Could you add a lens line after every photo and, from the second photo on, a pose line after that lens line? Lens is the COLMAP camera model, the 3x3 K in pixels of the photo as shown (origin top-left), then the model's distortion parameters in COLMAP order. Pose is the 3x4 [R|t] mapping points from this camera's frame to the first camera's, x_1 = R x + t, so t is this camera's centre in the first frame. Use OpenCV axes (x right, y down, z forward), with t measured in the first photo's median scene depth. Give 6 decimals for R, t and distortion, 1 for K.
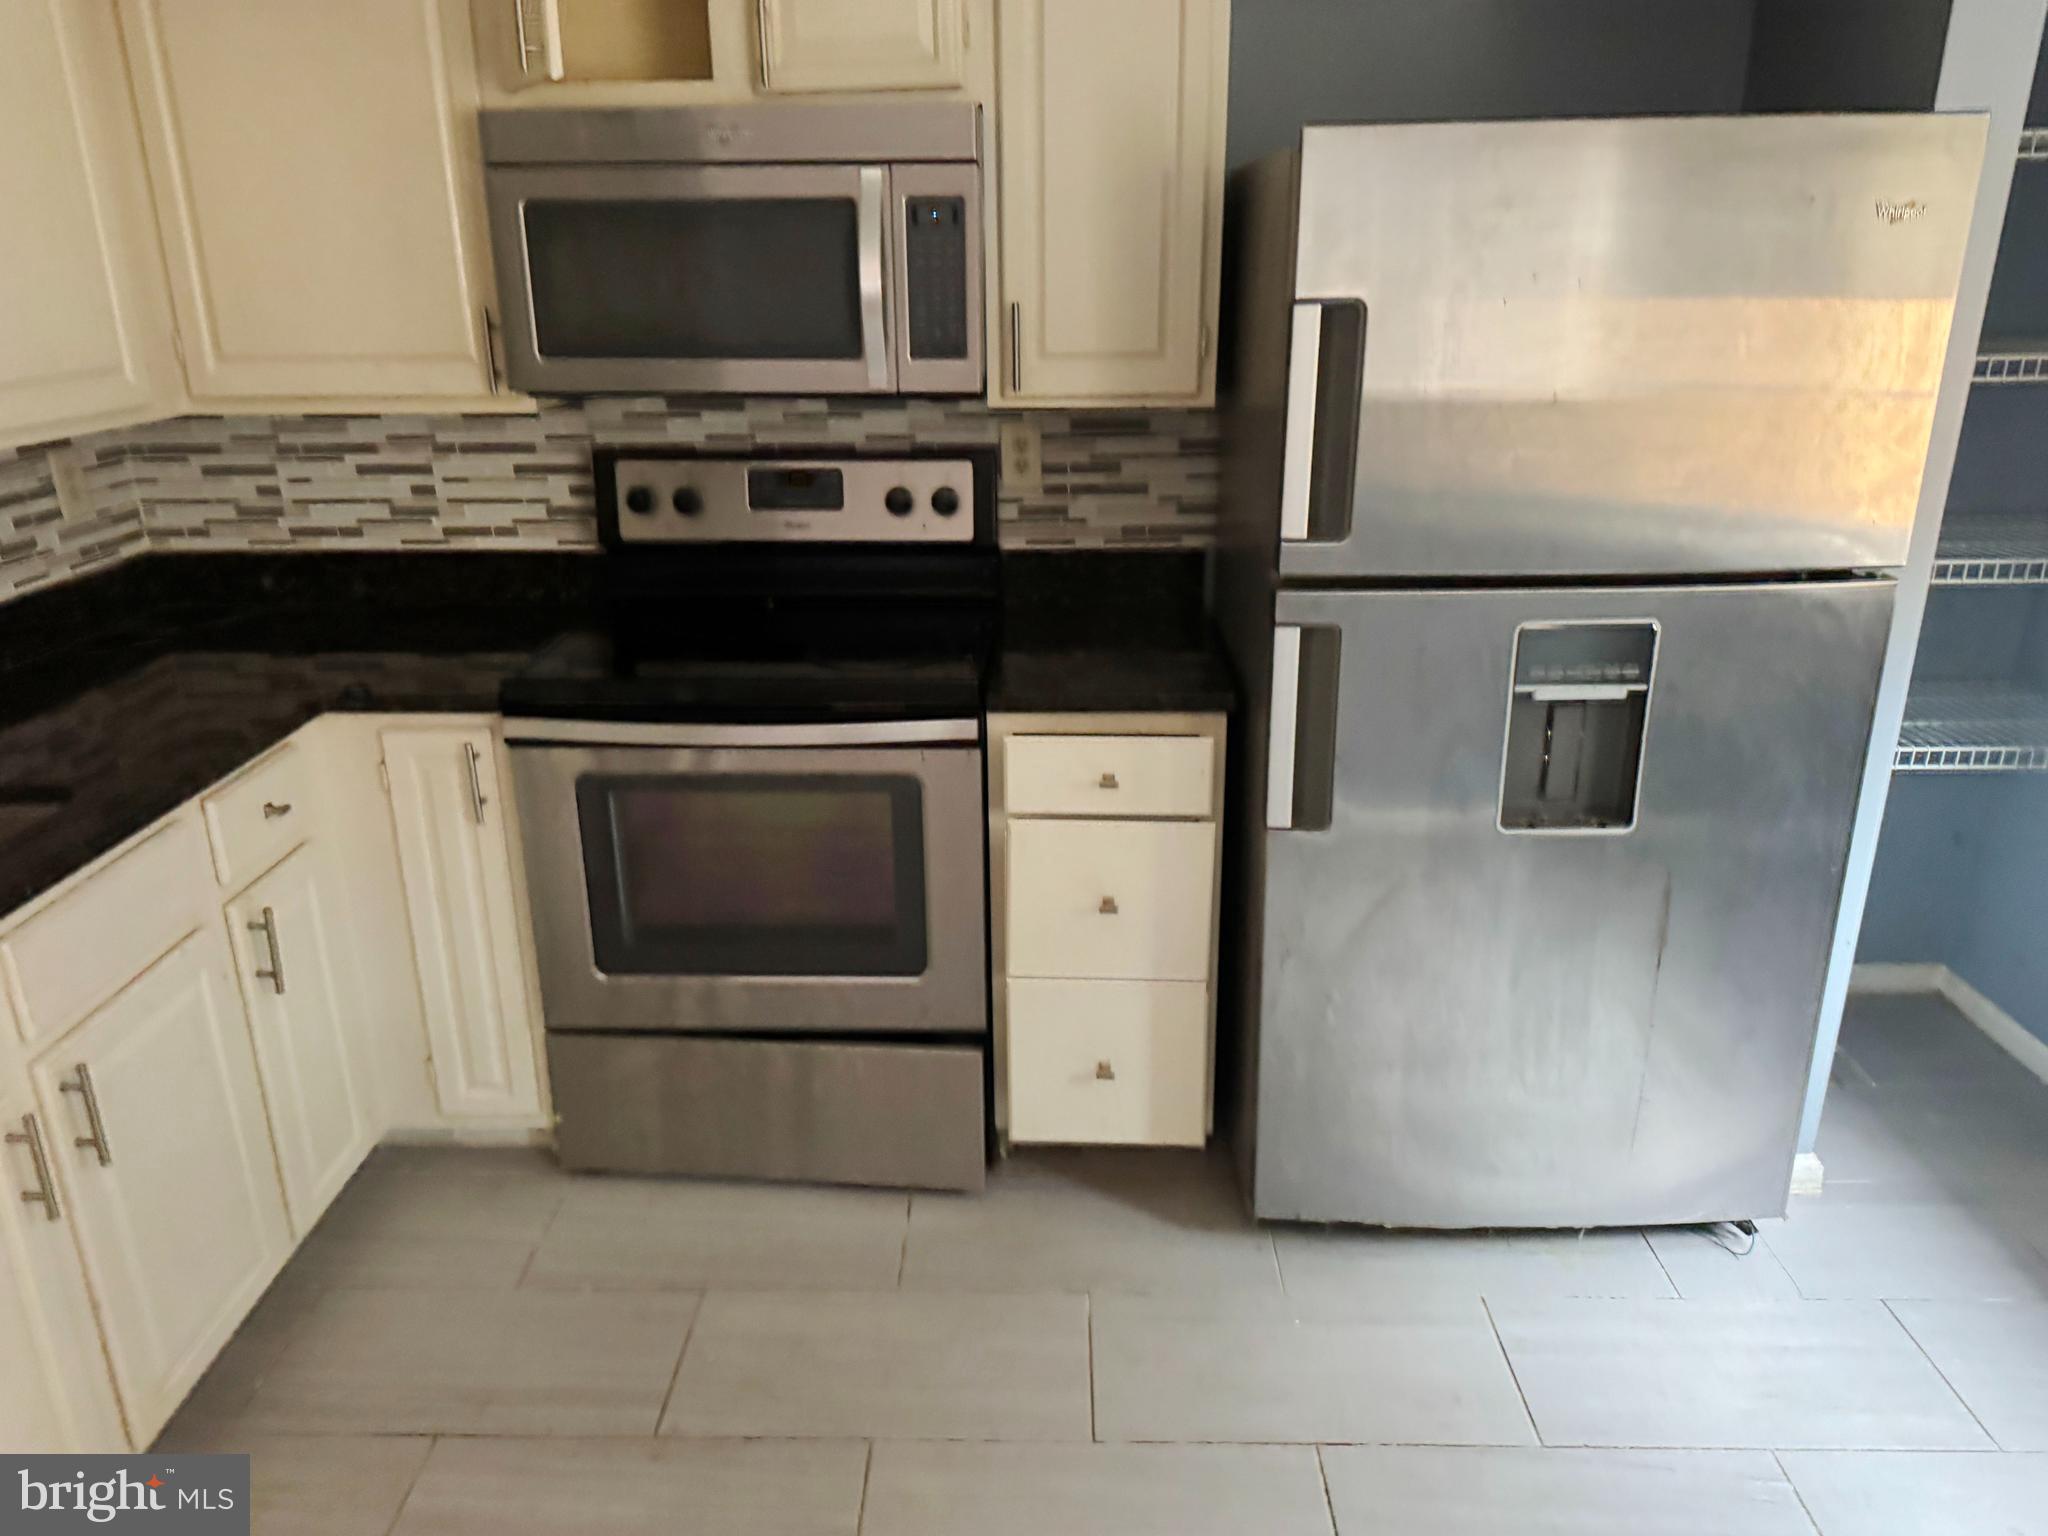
lens RADIAL K [[1439.7, 0, 1024.0], [0, 1439.7, 768.0], [0, 0, 1]] dist [0.125794, -0.187571]
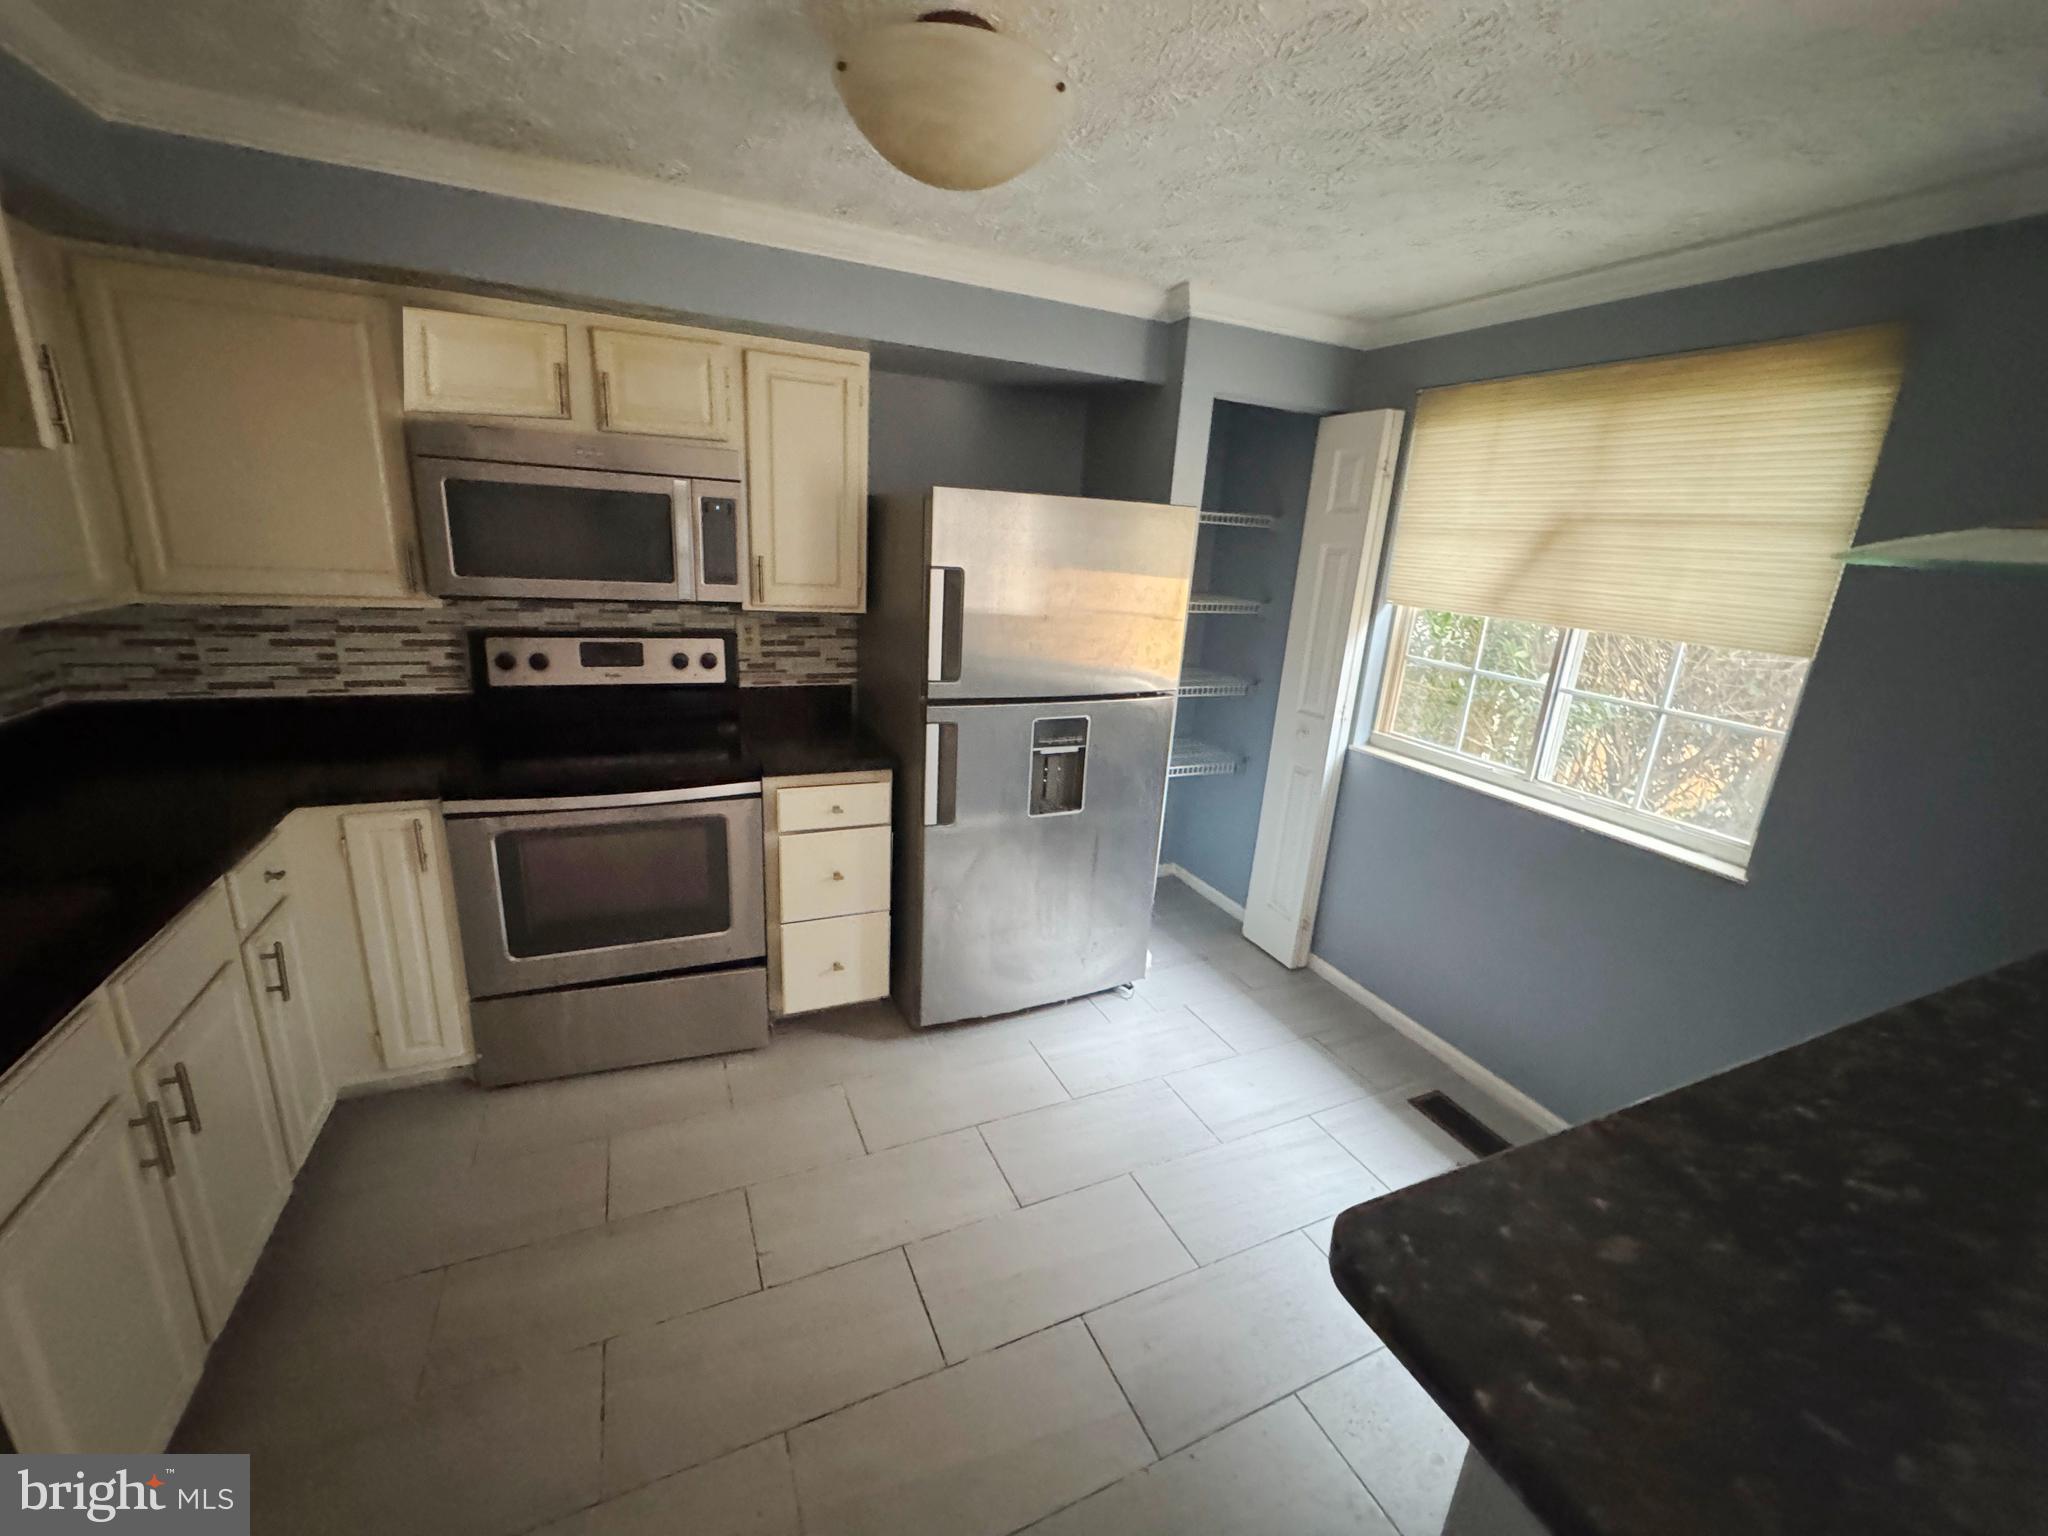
lens RADIAL K [[819.6, 0, 1024.0], [0, 819.6, 768.0], [0, 0, 1]] dist [0.001002, 0.000171]
pose [[0.895547, -0.060589, 0.440822, -0.176598], [0.080450, 0.996407, -0.026486, 0.003338], [-0.437633, 0.059183, 0.897204, -0.062679]]
